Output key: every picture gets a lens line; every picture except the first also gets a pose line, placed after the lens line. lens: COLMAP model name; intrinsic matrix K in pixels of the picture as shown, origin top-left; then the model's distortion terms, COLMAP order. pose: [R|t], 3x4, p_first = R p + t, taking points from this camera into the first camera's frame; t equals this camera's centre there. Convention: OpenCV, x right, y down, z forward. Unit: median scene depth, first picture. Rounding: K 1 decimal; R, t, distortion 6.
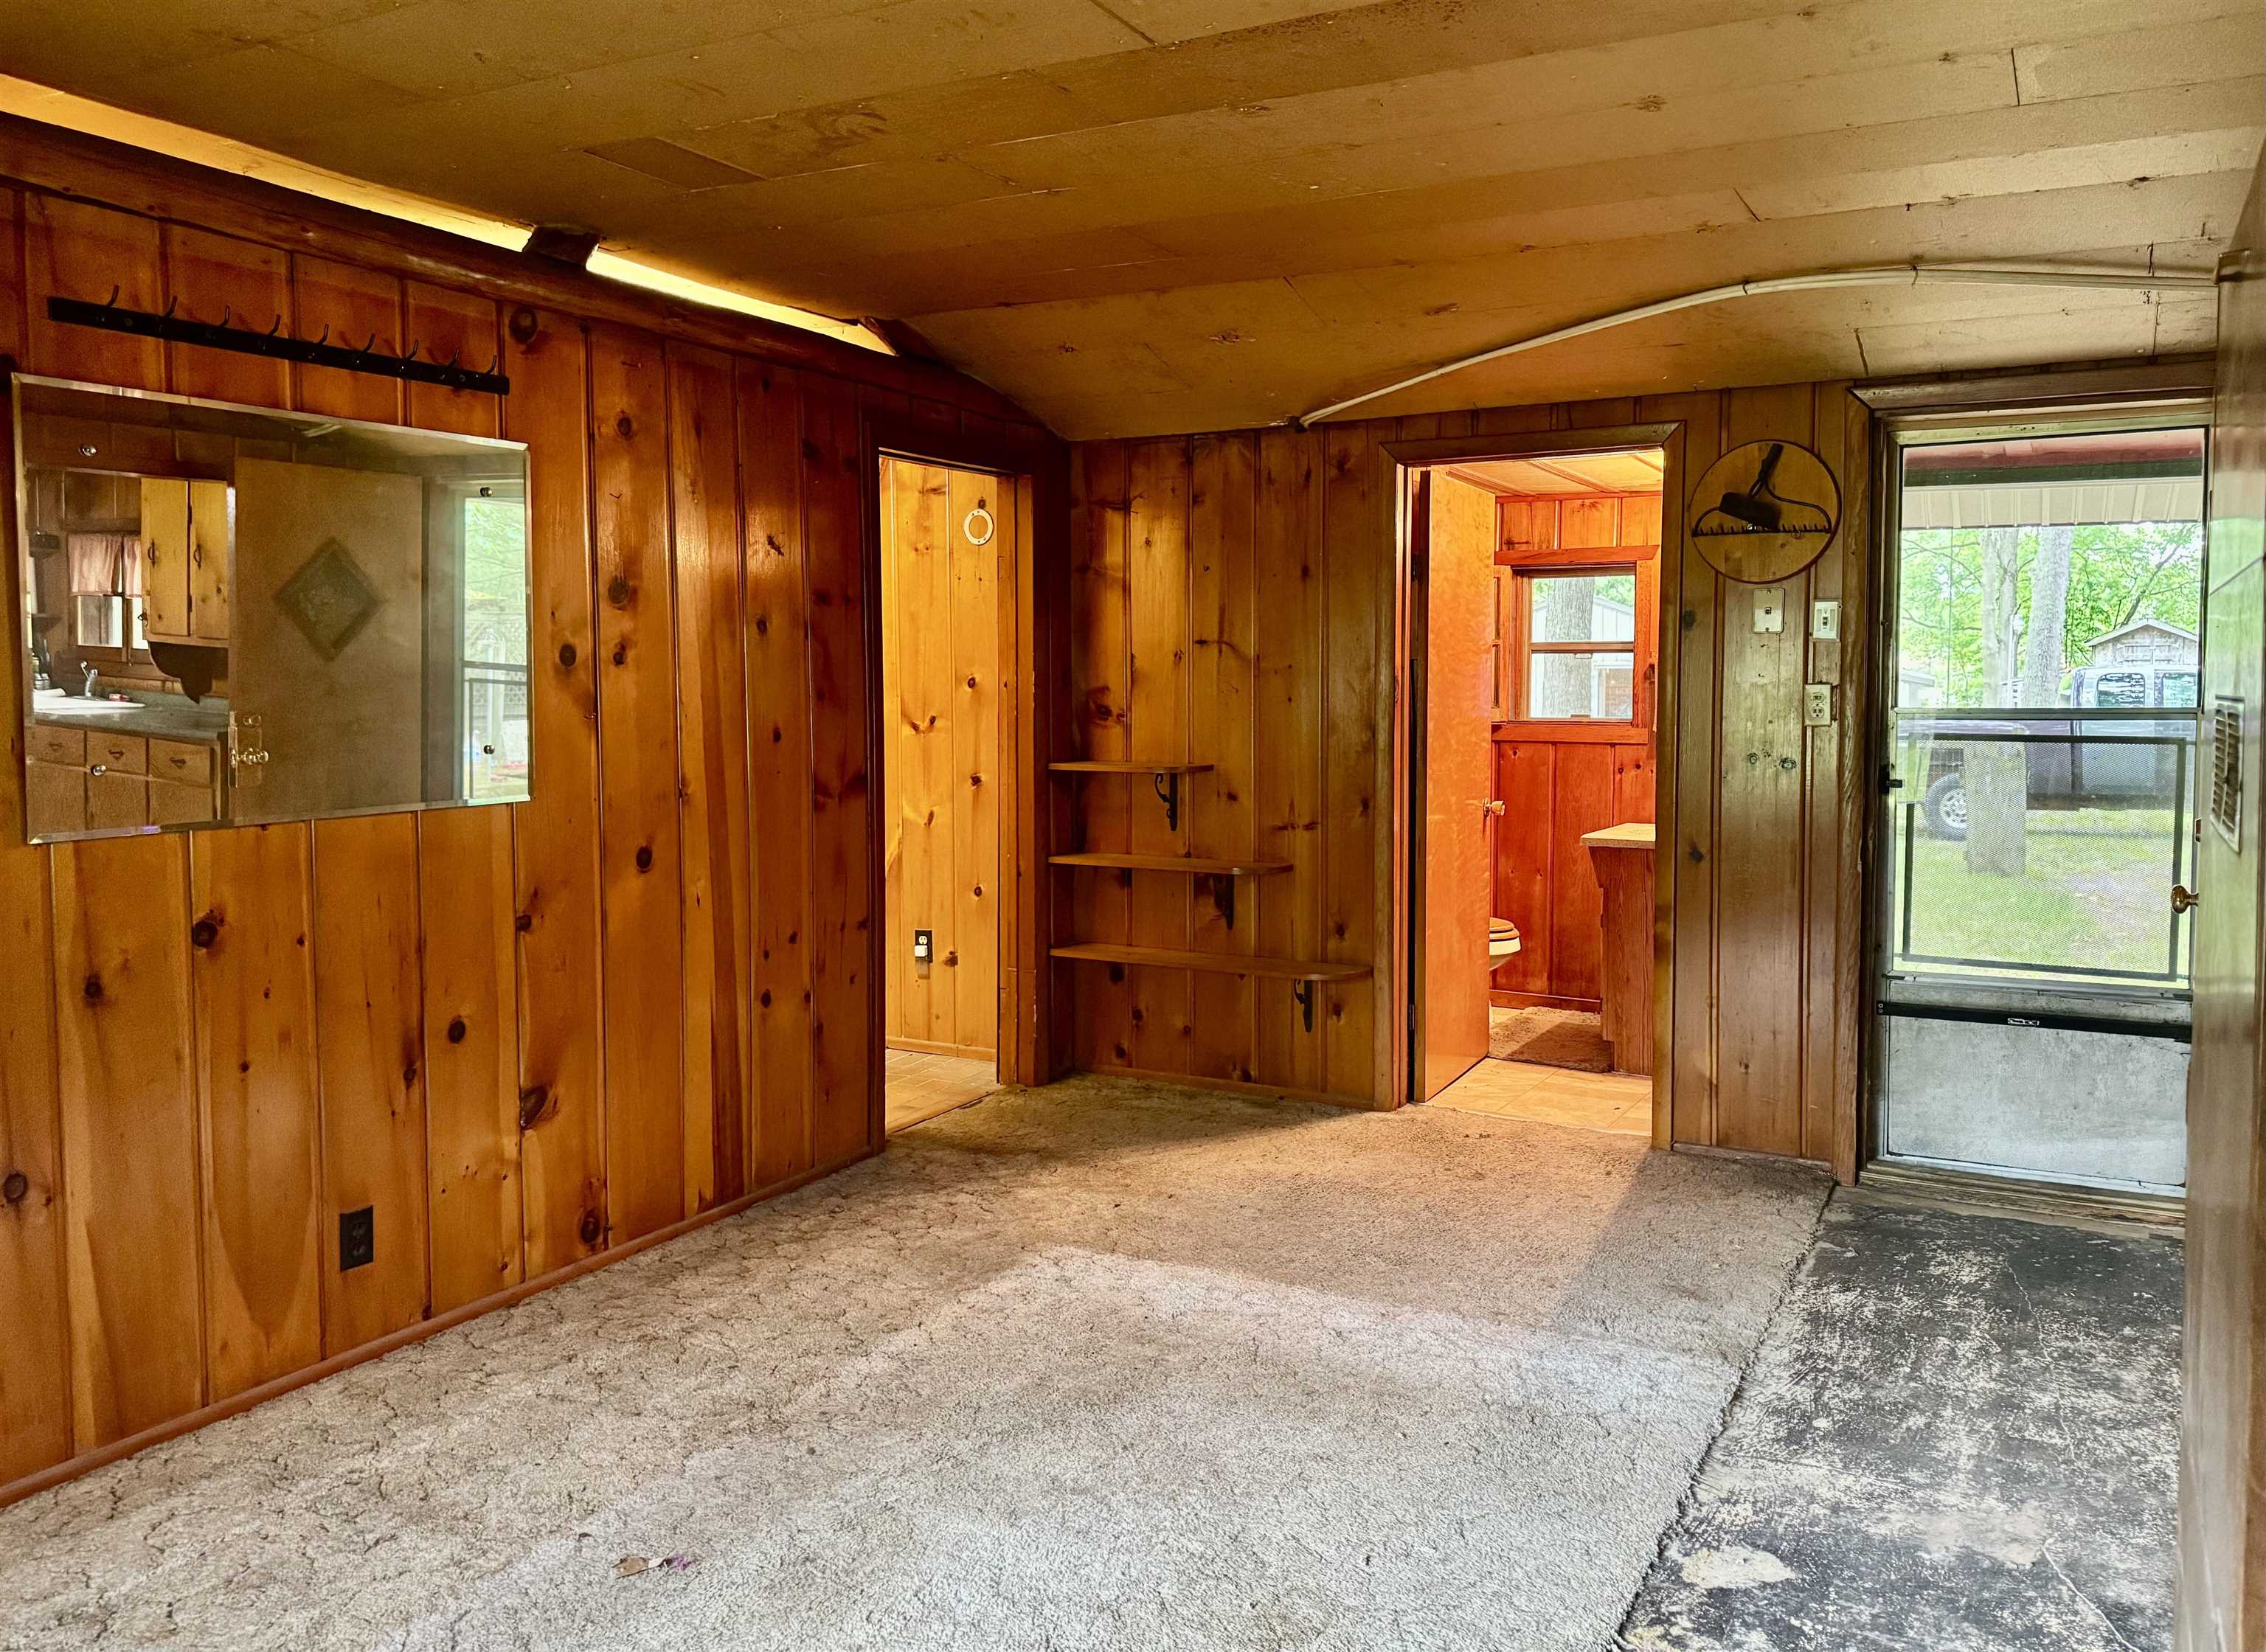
lens RADIAL K [[1700.0, 0, 1144.5], [0, 1700.0, 761.4], [0, 0, 1]] dist [0.032359, -0.048523]
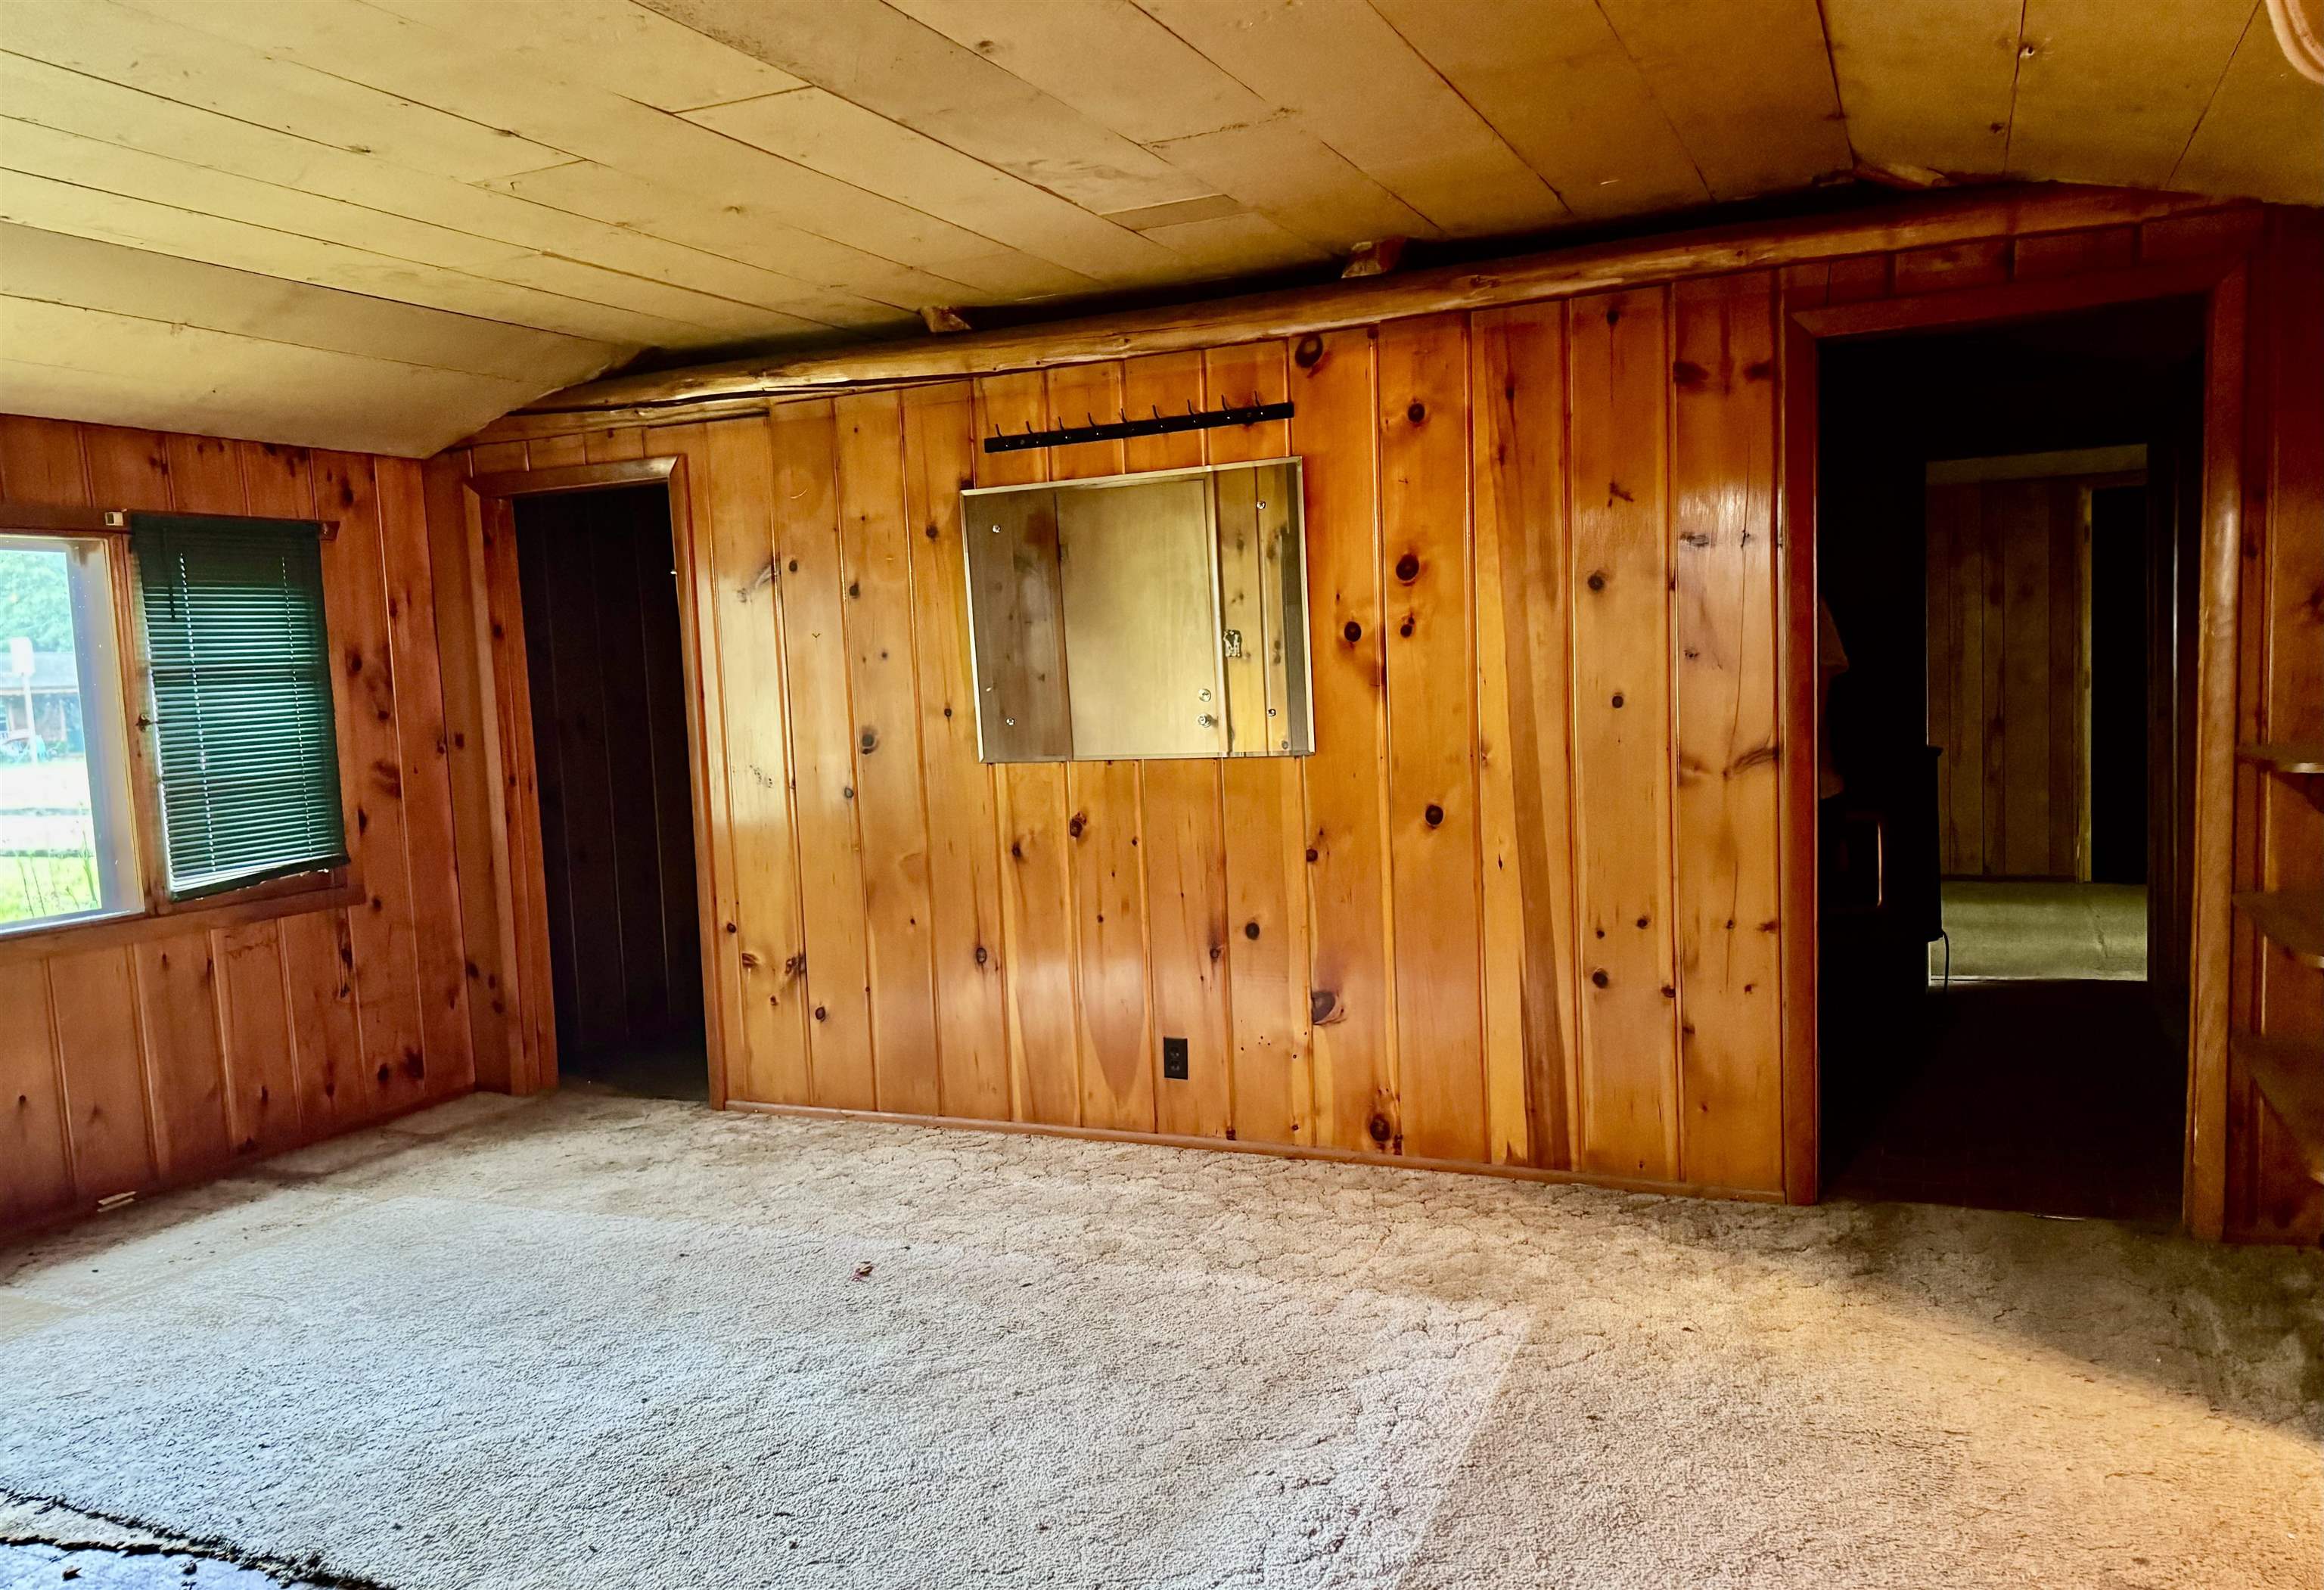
lens RADIAL K [[1668.5, 0, 1166.7], [0, 1668.5, 822.8], [0, 0, 1]] dist [0.125654, 0.000202]
pose [[0.068295, 0.097218, -0.992917, 0.813955], [-0.006056, 0.995263, 0.097031, -0.044447], [0.997647, -0.000613, 0.068560, 0.821420]]
